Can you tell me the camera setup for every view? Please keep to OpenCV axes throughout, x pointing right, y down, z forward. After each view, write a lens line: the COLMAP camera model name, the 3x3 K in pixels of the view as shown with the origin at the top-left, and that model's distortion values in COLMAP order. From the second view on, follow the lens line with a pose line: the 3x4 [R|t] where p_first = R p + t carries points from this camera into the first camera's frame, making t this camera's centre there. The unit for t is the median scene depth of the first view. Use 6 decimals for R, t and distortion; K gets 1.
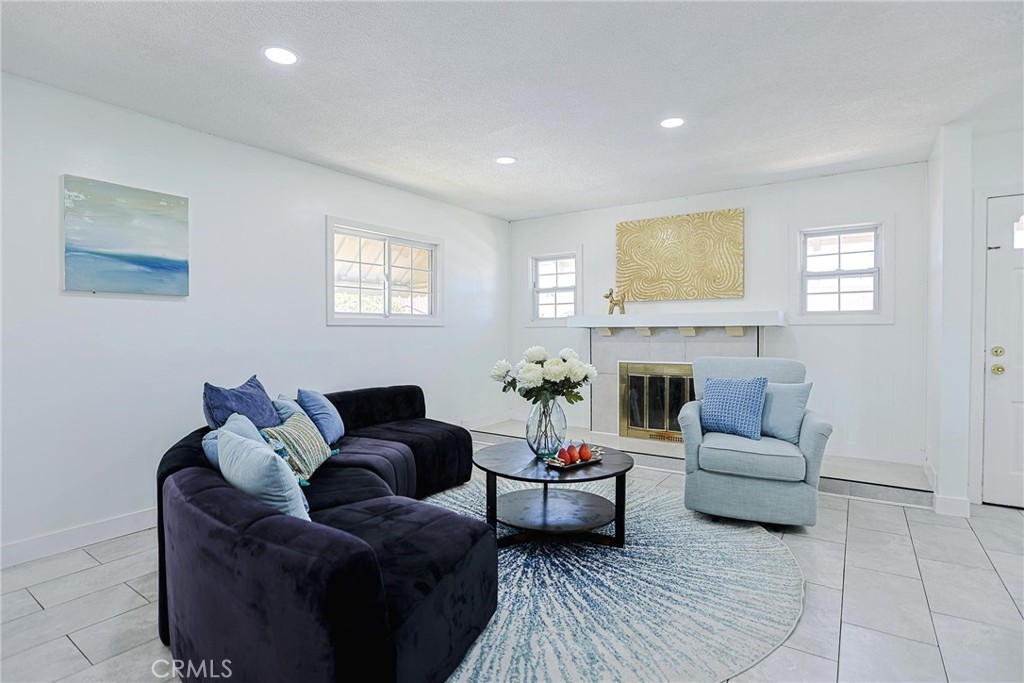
lens RADIAL K [[506.8, 0, 512.0], [0, 506.8, 341.5], [0, 0, 1]] dist [-0.052093, 0.023637]
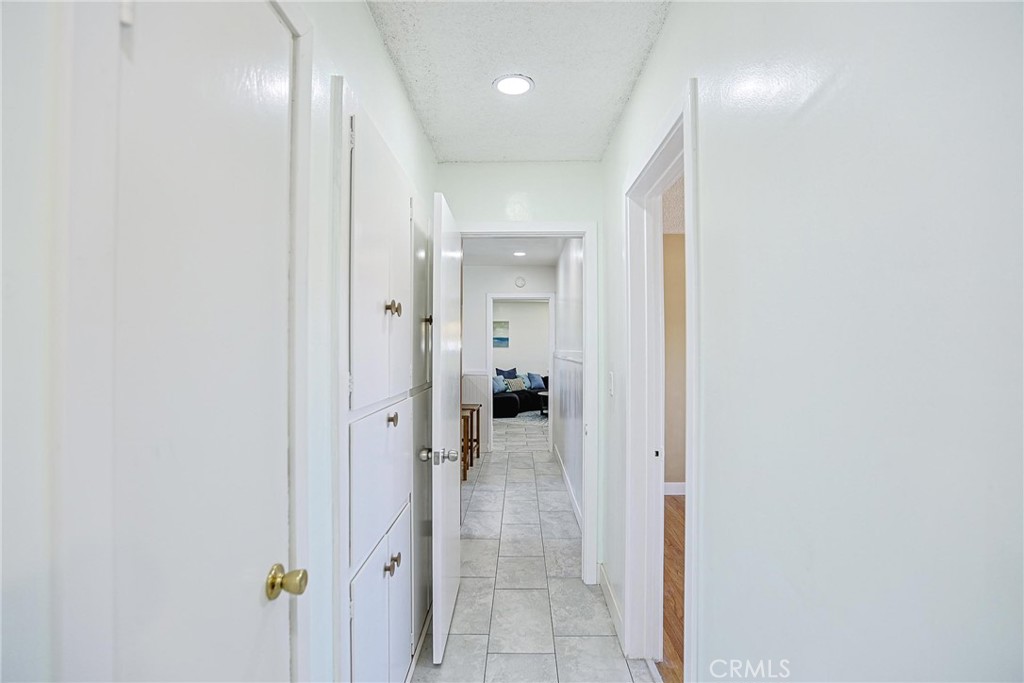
lens RADIAL K [[506.8, 0, 512.0], [0, 506.8, 341.5], [0, 0, 1]] dist [-0.052093, 0.023637]
pose [[0.555541, -0.014325, -0.831366, 2.632729], [-0.007666, 0.999721, -0.022349, -0.046699], [0.831454, 0.018789, 0.555276, -1.154472]]
